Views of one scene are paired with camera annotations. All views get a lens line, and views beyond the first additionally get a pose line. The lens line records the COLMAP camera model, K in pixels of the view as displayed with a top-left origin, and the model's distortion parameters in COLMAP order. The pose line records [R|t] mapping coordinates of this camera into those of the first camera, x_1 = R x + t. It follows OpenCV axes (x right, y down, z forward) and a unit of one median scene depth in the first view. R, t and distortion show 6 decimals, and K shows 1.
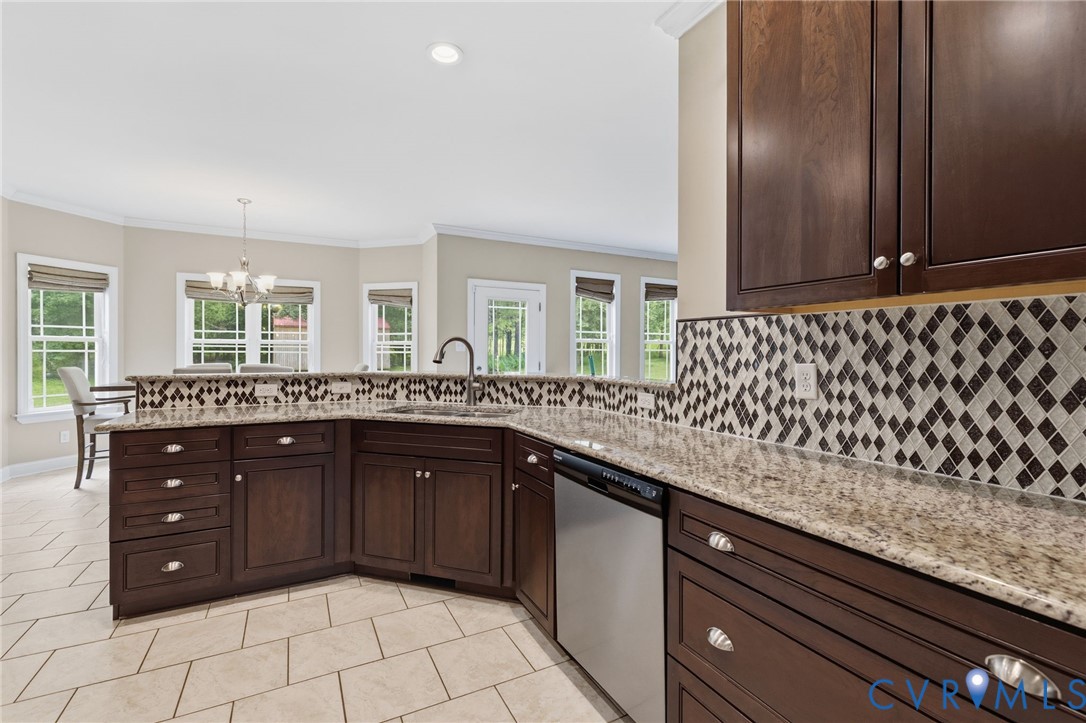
lens RADIAL K [[476.0, 0, 541.7], [0, 476.0, 355.7], [0, 0, 1]] dist [-0.011119, 0.001038]
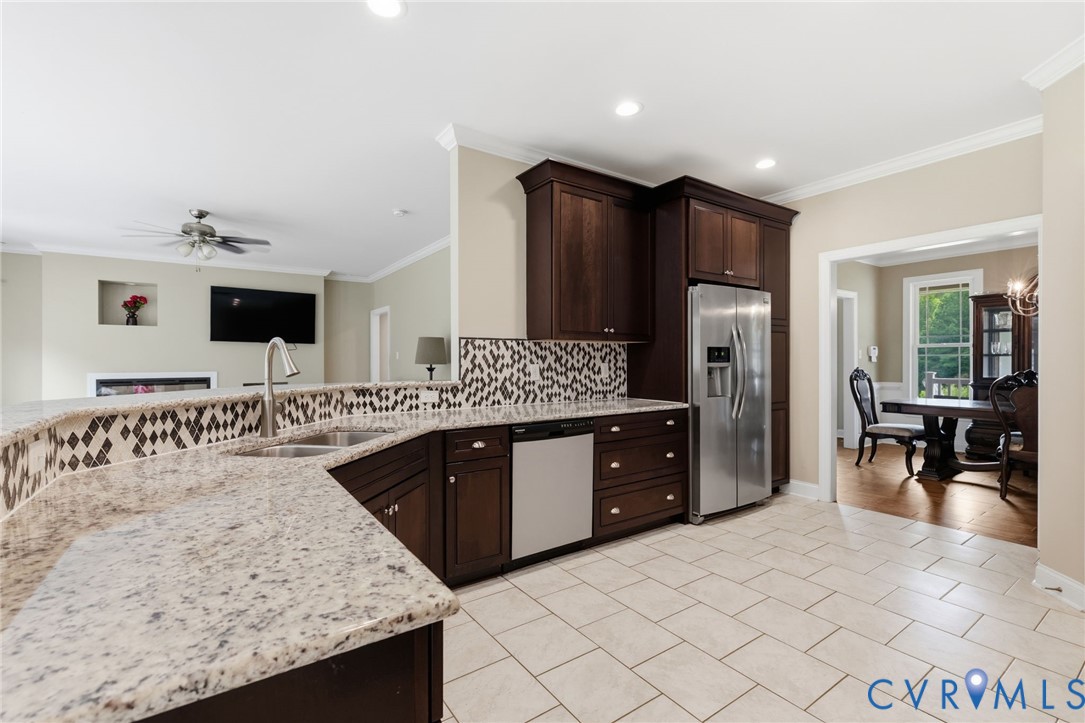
lens RADIAL K [[475.5, 0, 544.6], [0, 475.5, 359.9], [0, 0, 1]] dist [-0.011119, 0.001038]
pose [[-0.126300, -0.005168, 0.991979, -1.371455], [0.008522, 0.999944, 0.006294, -0.014325], [-0.991955, 0.009249, -0.126249, 1.051957]]
